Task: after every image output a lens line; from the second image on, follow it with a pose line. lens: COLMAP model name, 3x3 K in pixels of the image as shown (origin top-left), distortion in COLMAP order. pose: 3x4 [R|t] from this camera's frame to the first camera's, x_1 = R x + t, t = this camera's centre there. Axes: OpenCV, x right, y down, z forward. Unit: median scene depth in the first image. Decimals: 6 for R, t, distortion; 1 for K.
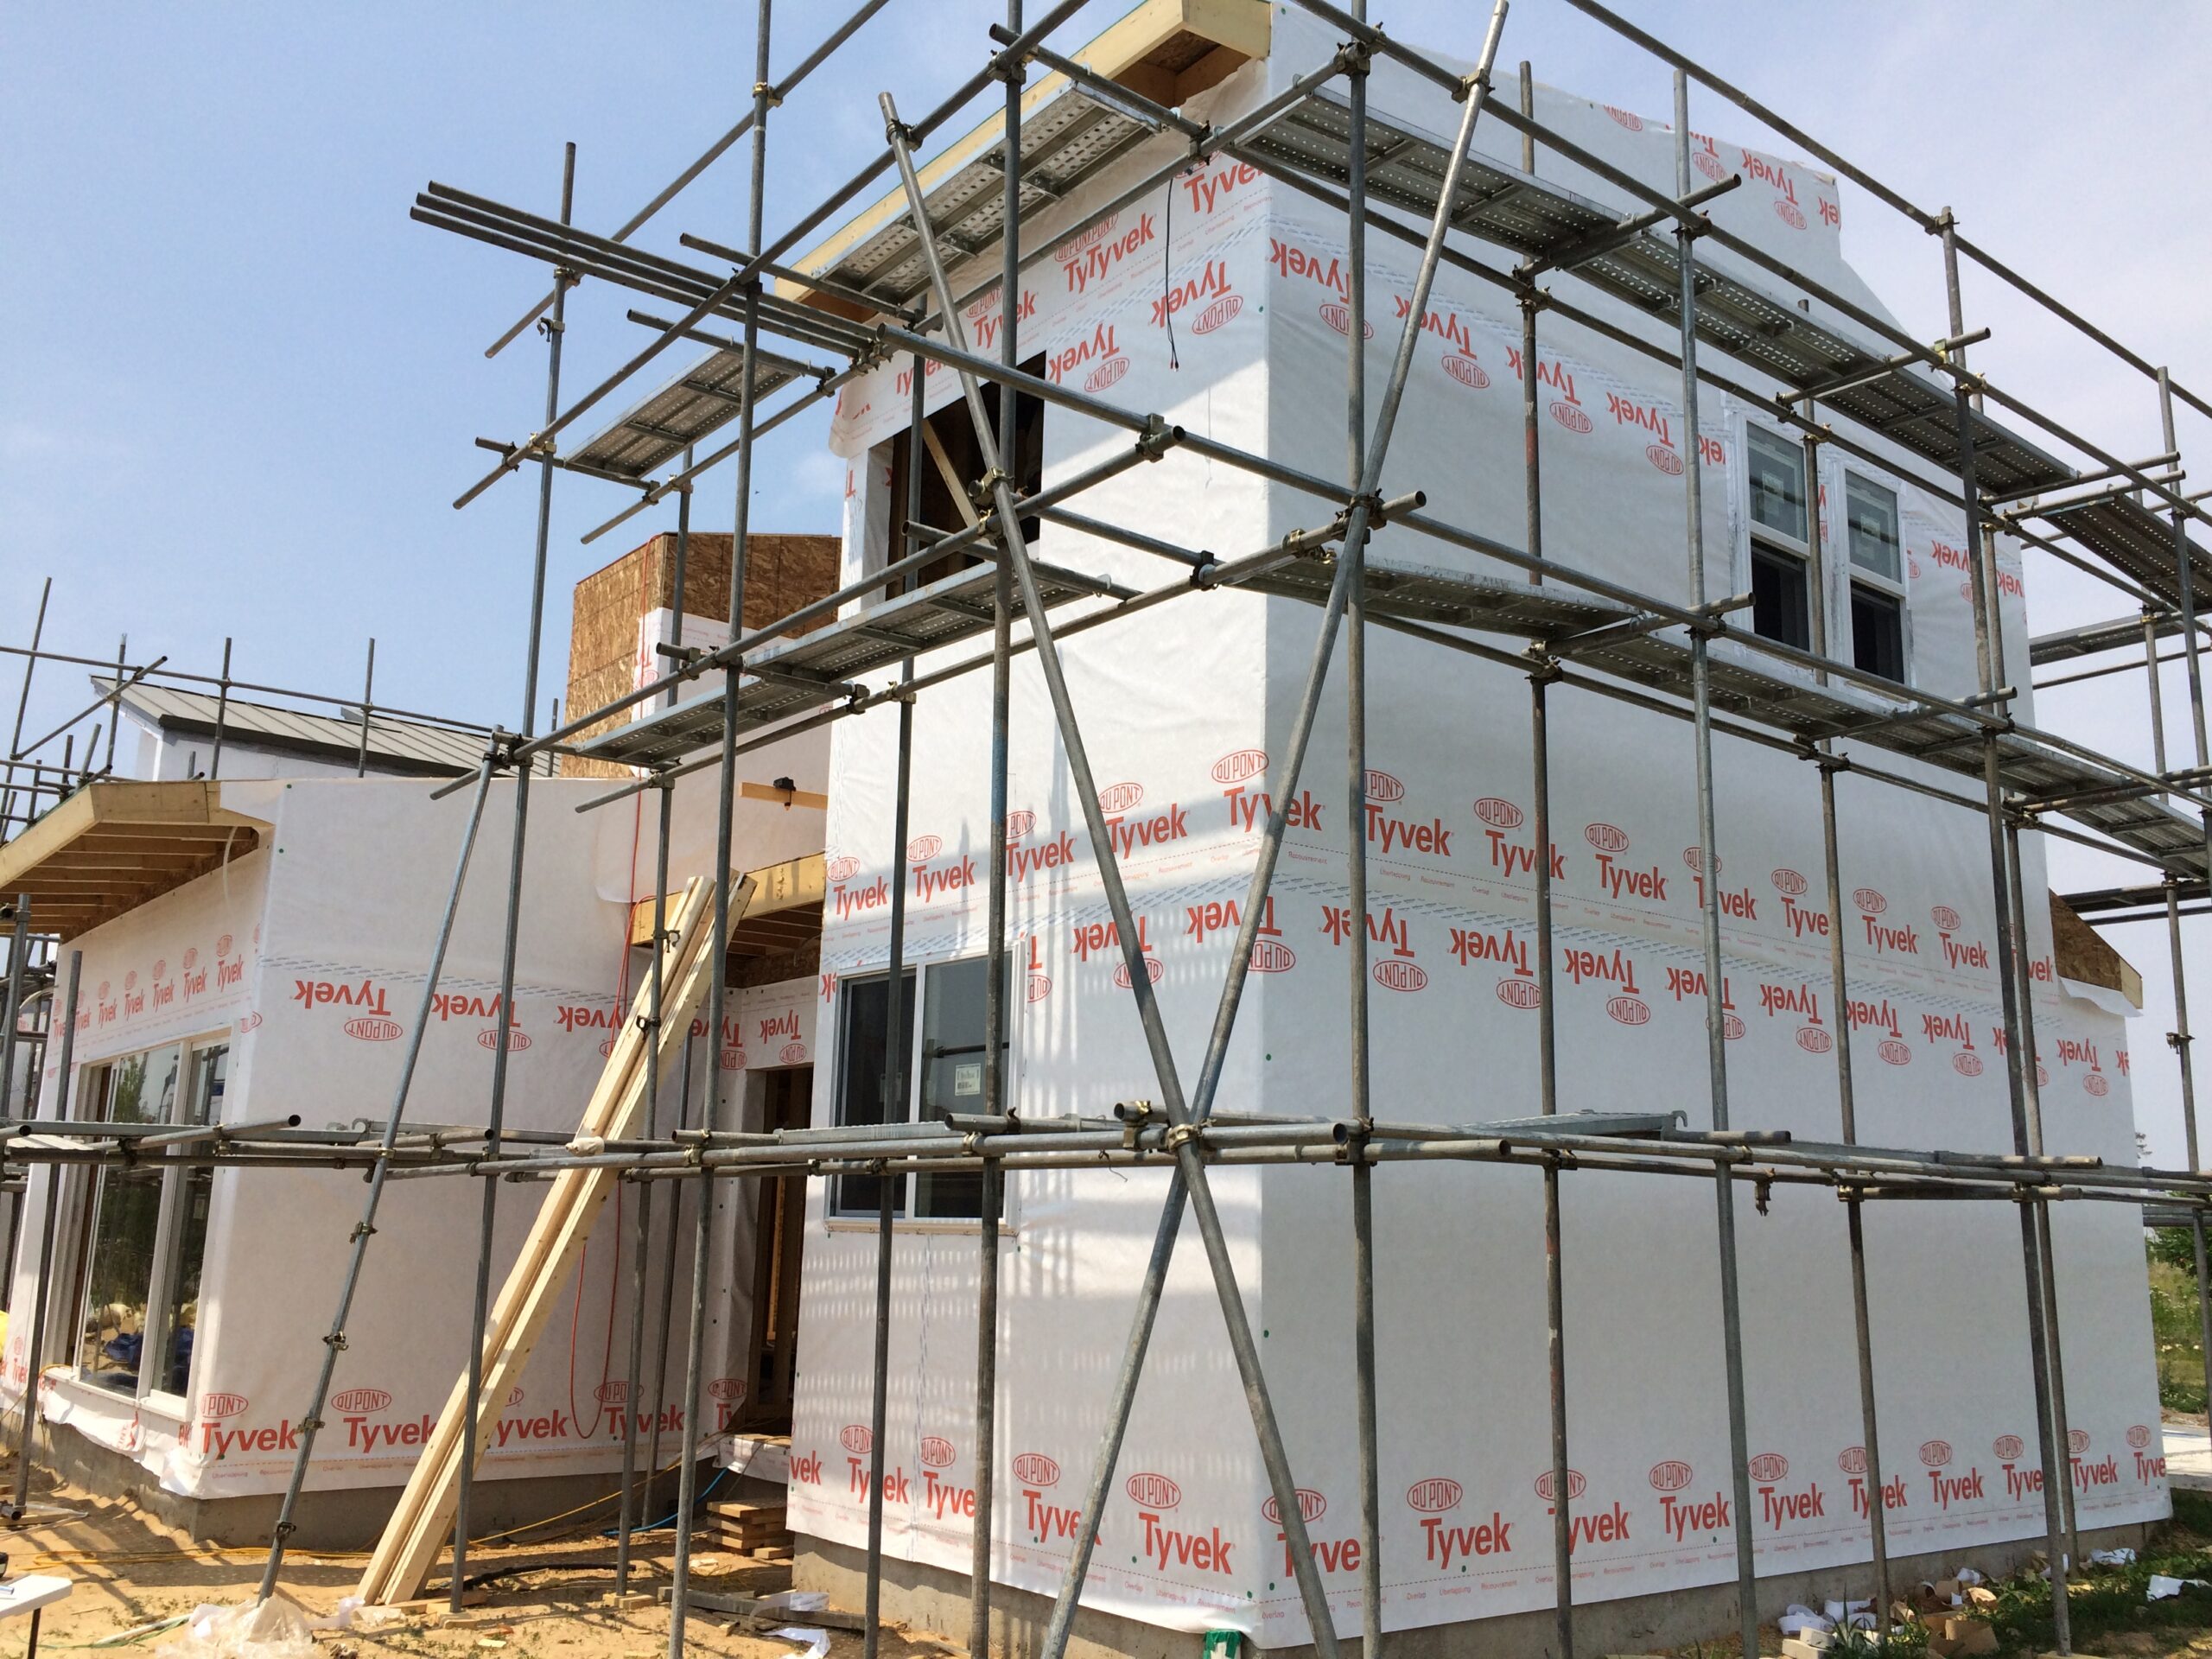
lens RADIAL K [[1893.5, 0, 1095.4], [0, 1893.5, 820.6], [0, 0, 1]] dist [0.061138, -0.081891]
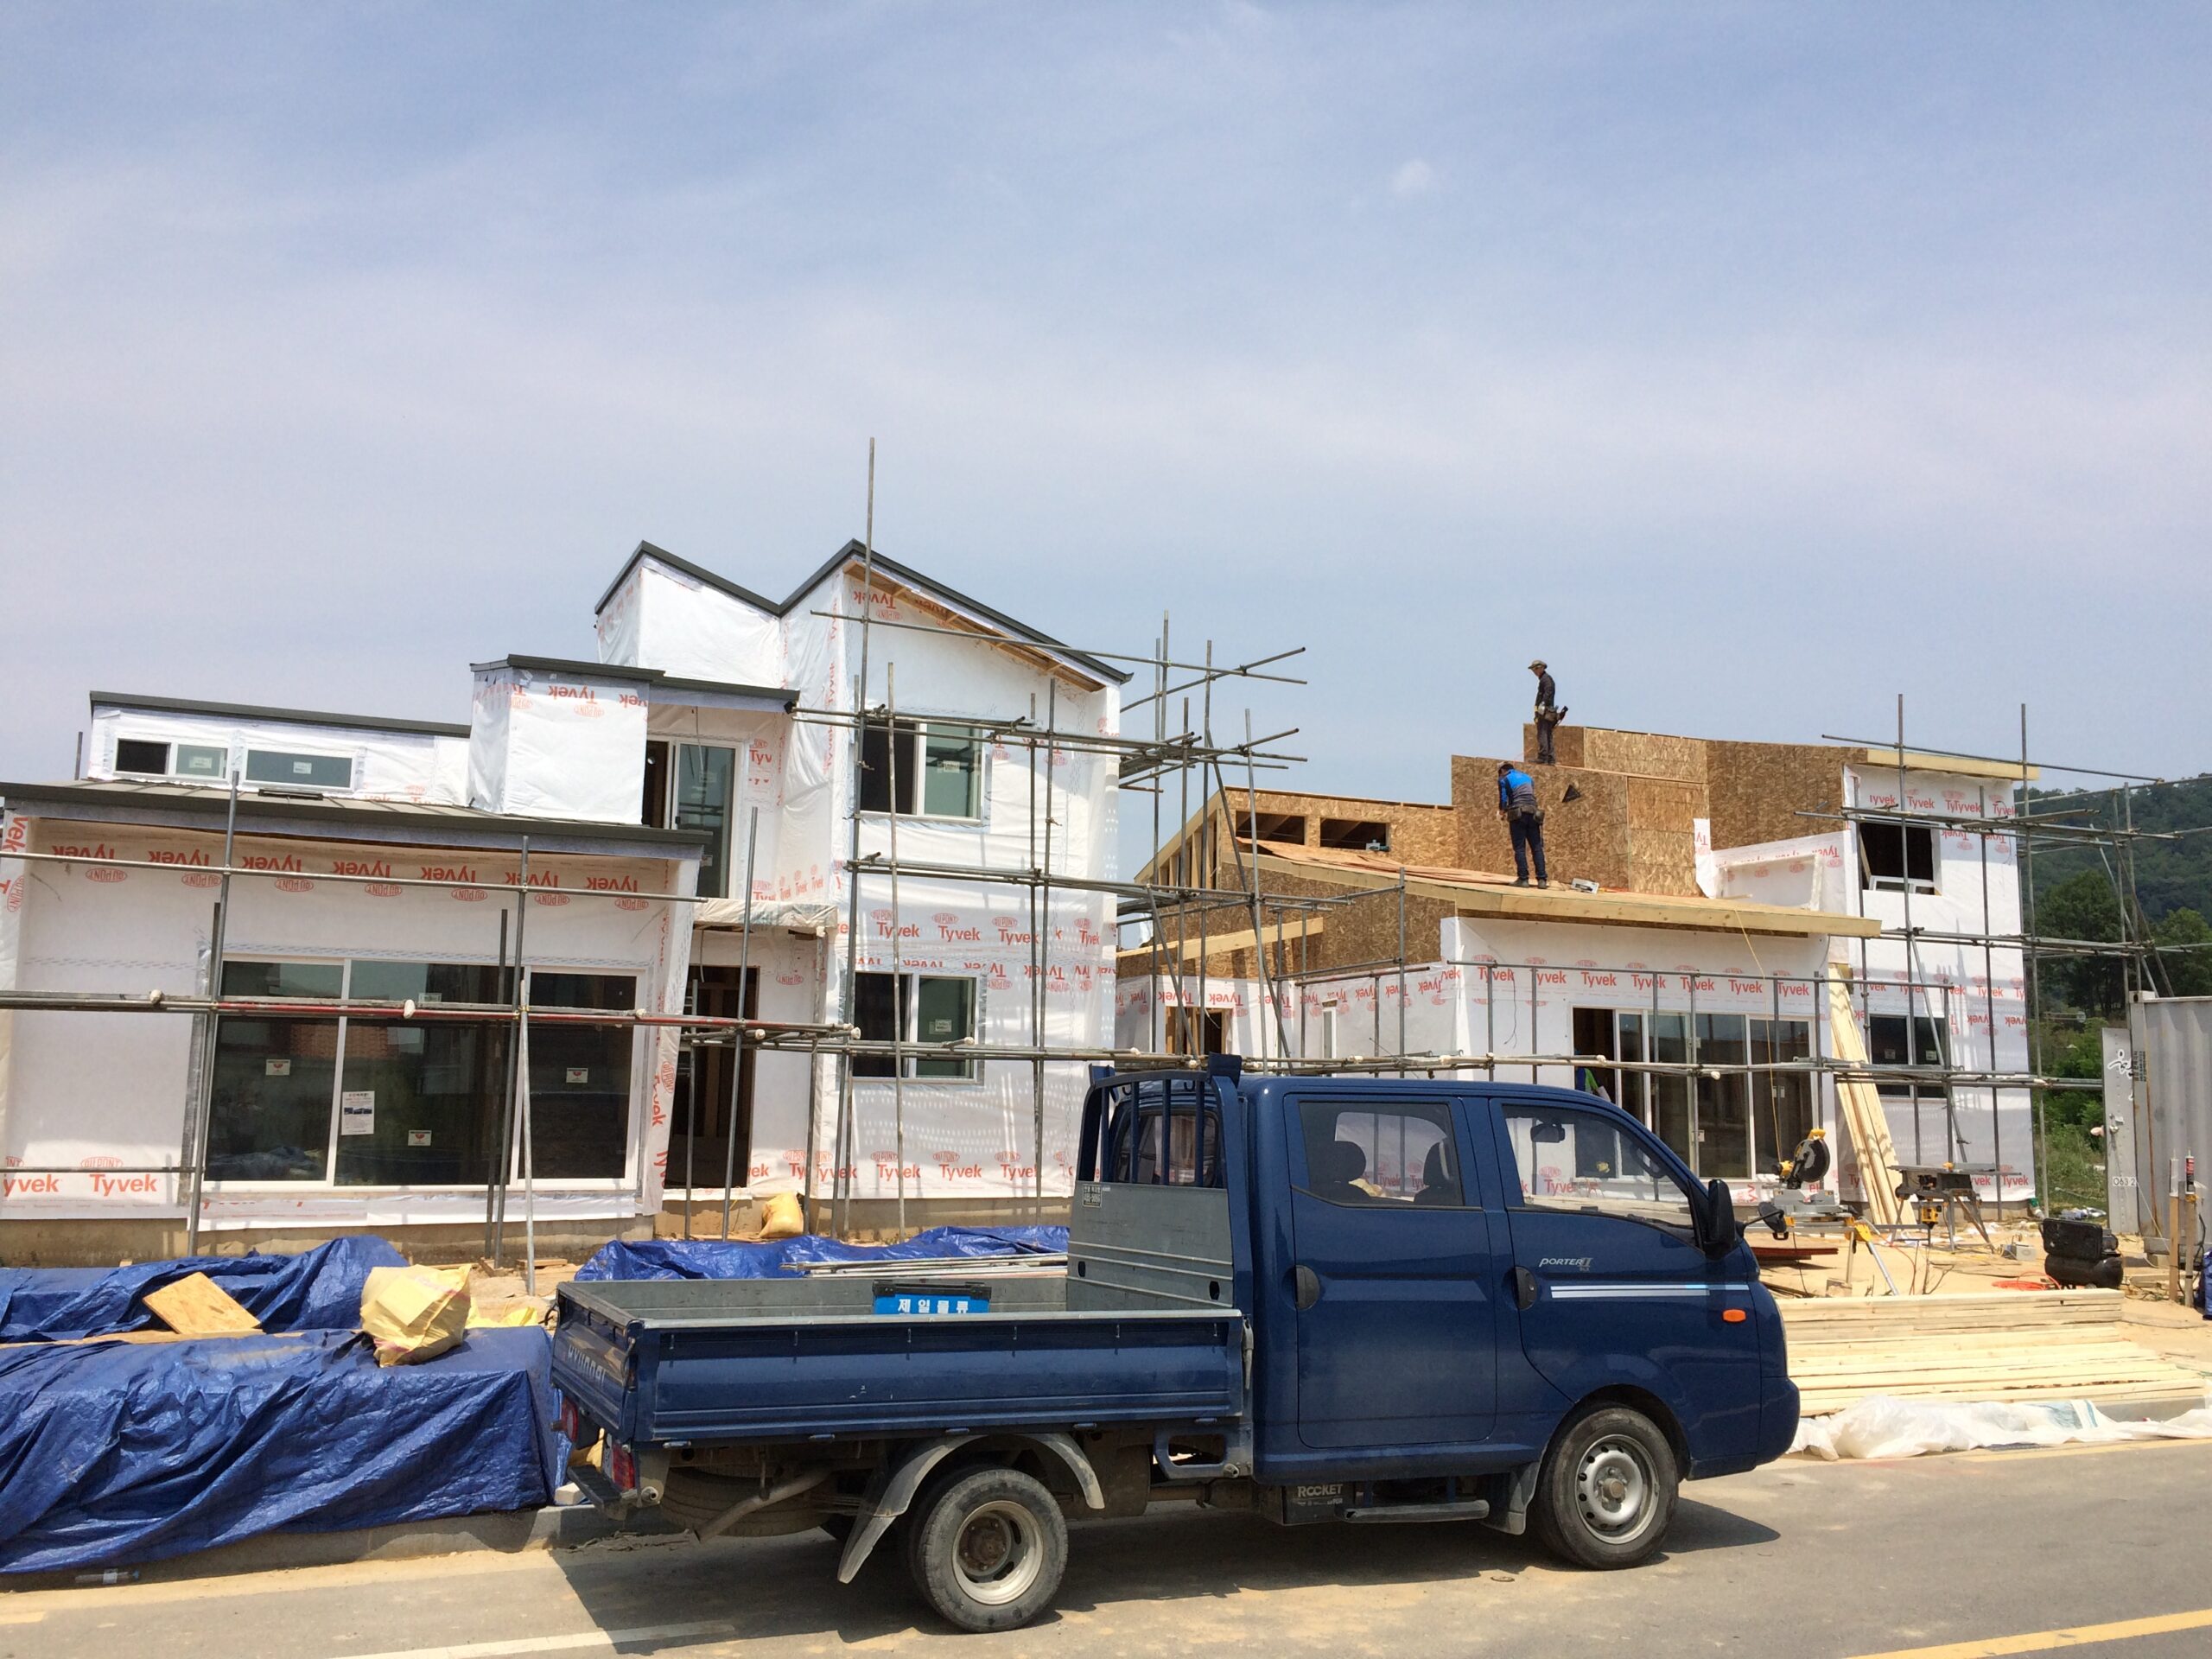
lens RADIAL K [[1893.5, 0, 1103.2], [0, 1893.5, 831.5], [0, 0, 1]] dist [0.061138, -0.081891]
pose [[0.247586, 0.140313, 0.958652, -3.568474], [-0.199421, 0.975651, -0.091298, 0.343112], [-0.948120, -0.168572, 0.269539, 1.528588]]
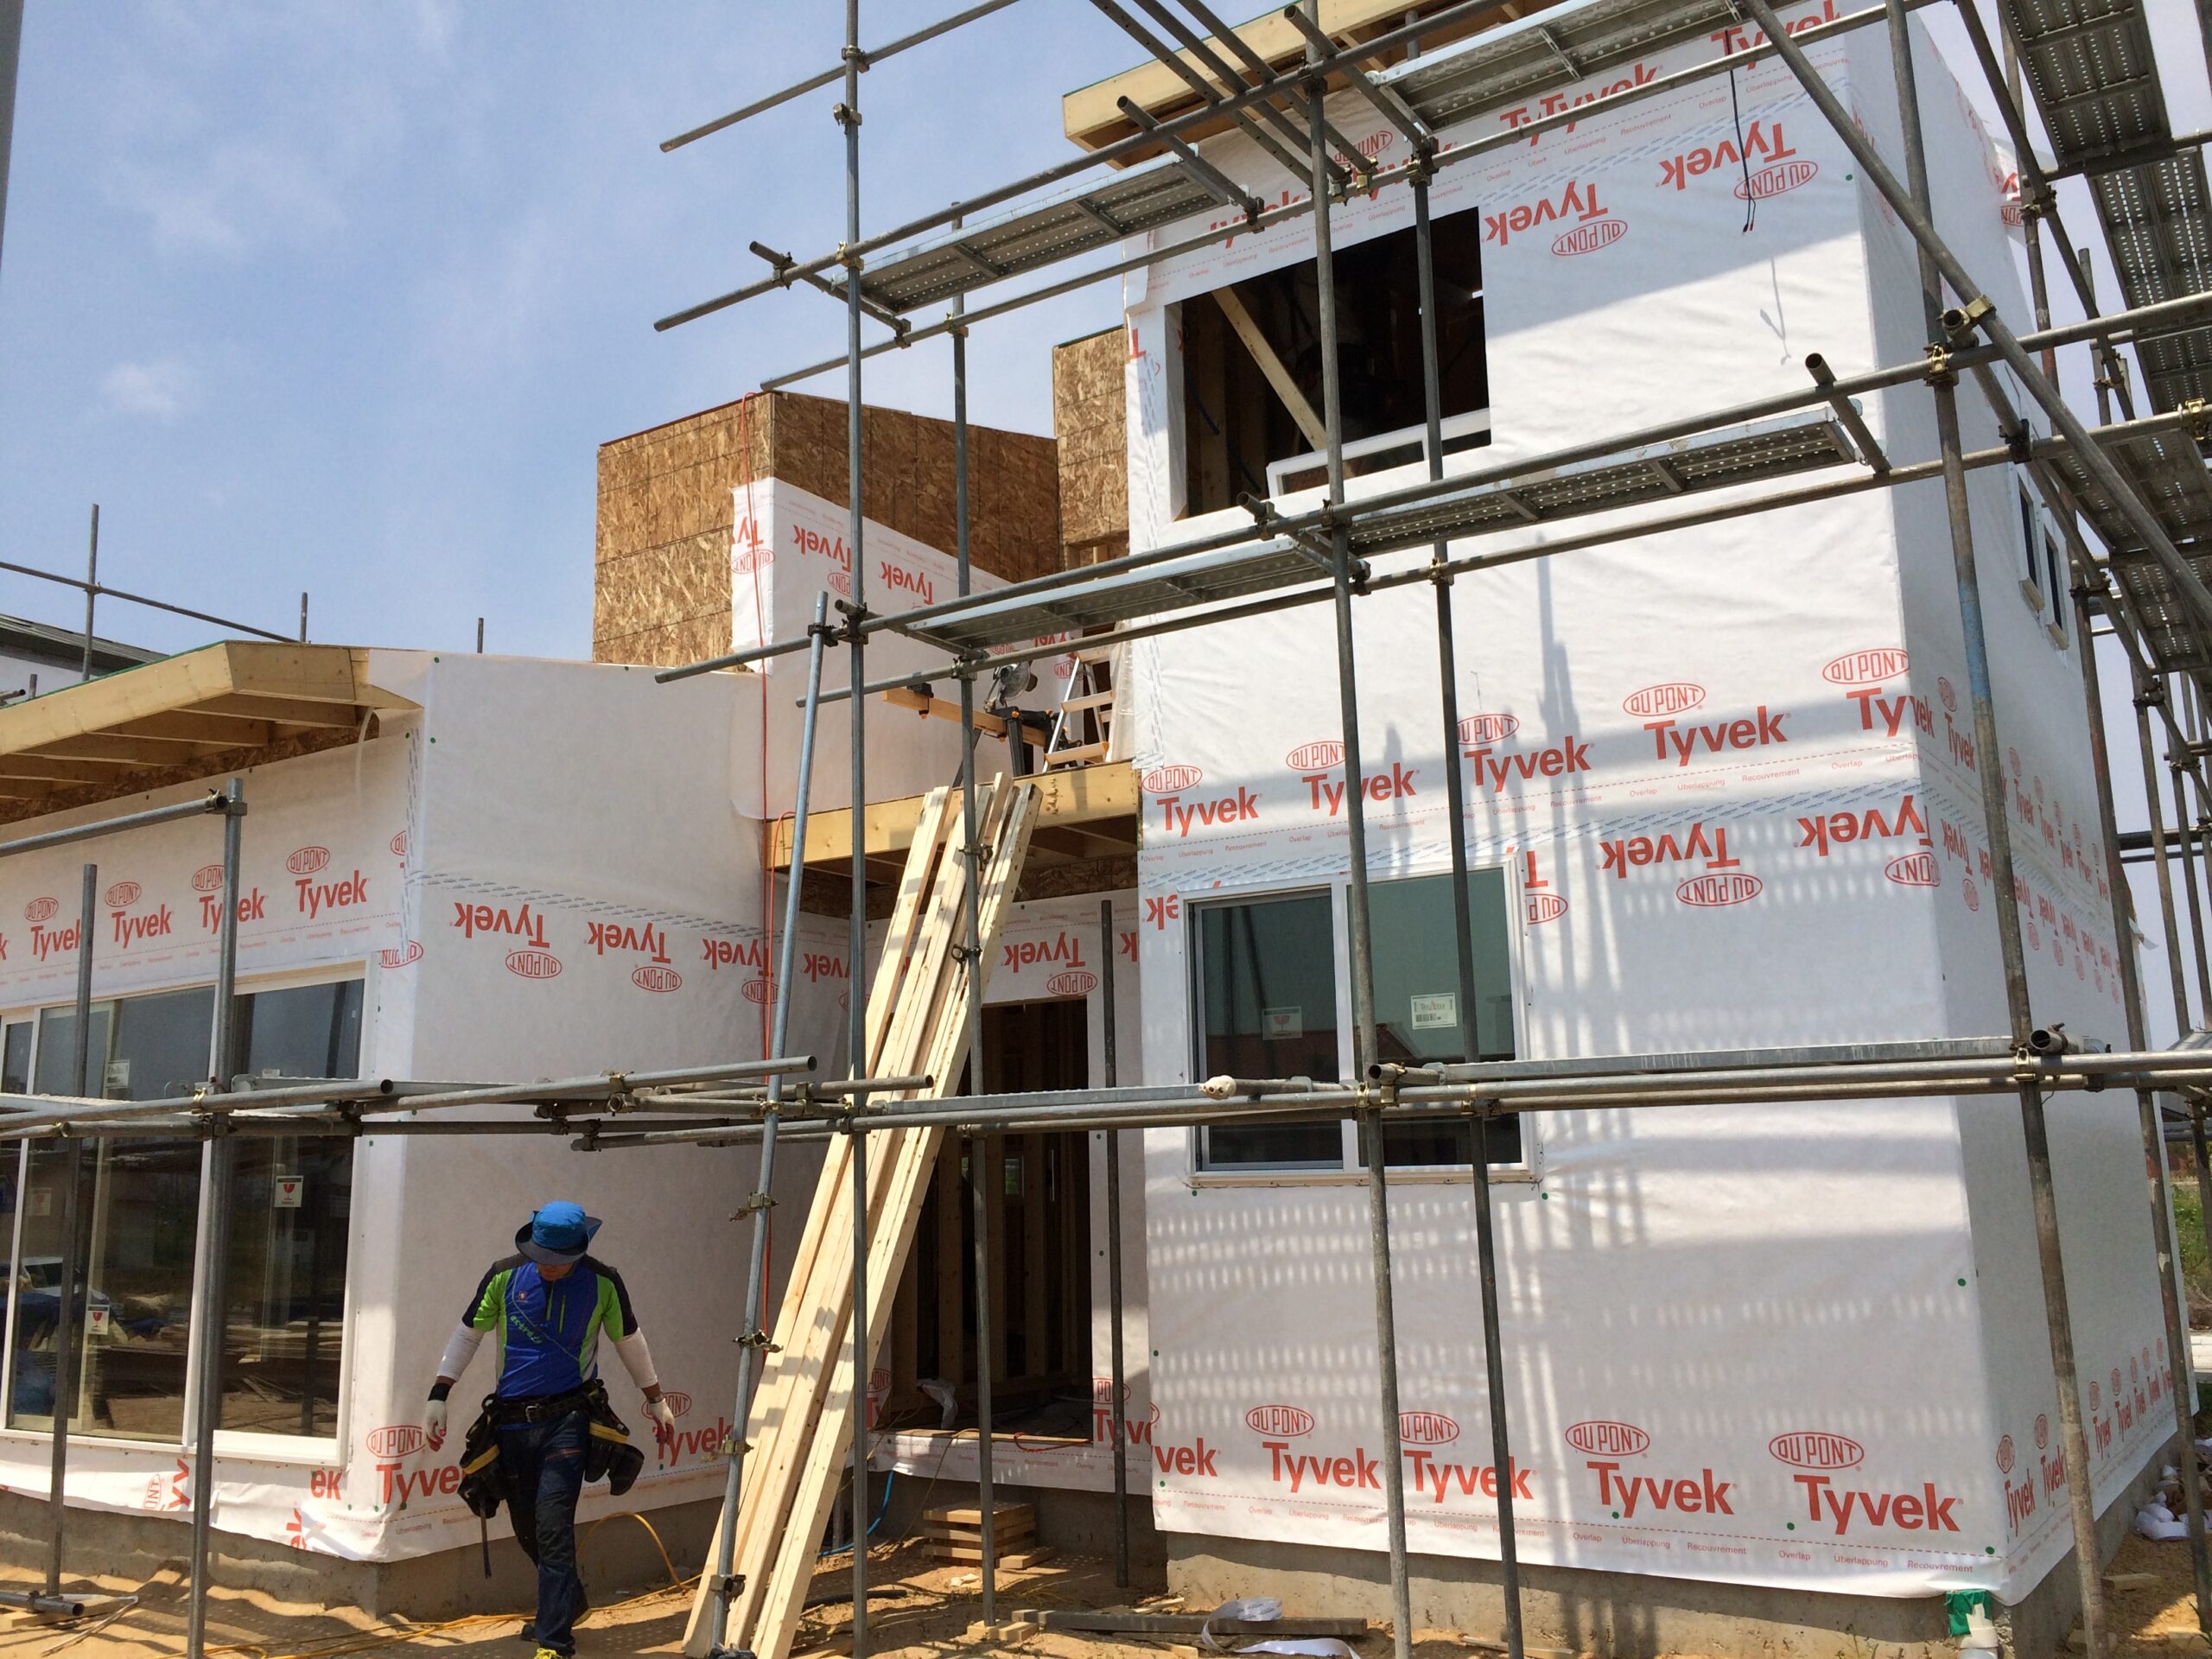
lens RADIAL K [[1893.5, 0, 1105.0], [0, 1893.5, 810.6], [0, 0, 1]] dist [0.061138, -0.081891]
pose [[0.952069, 0.022289, 0.305070, -0.496723], [-0.026265, 0.999615, 0.008933, 0.038304], [-0.304754, -0.016518, 0.952288, 0.198430]]
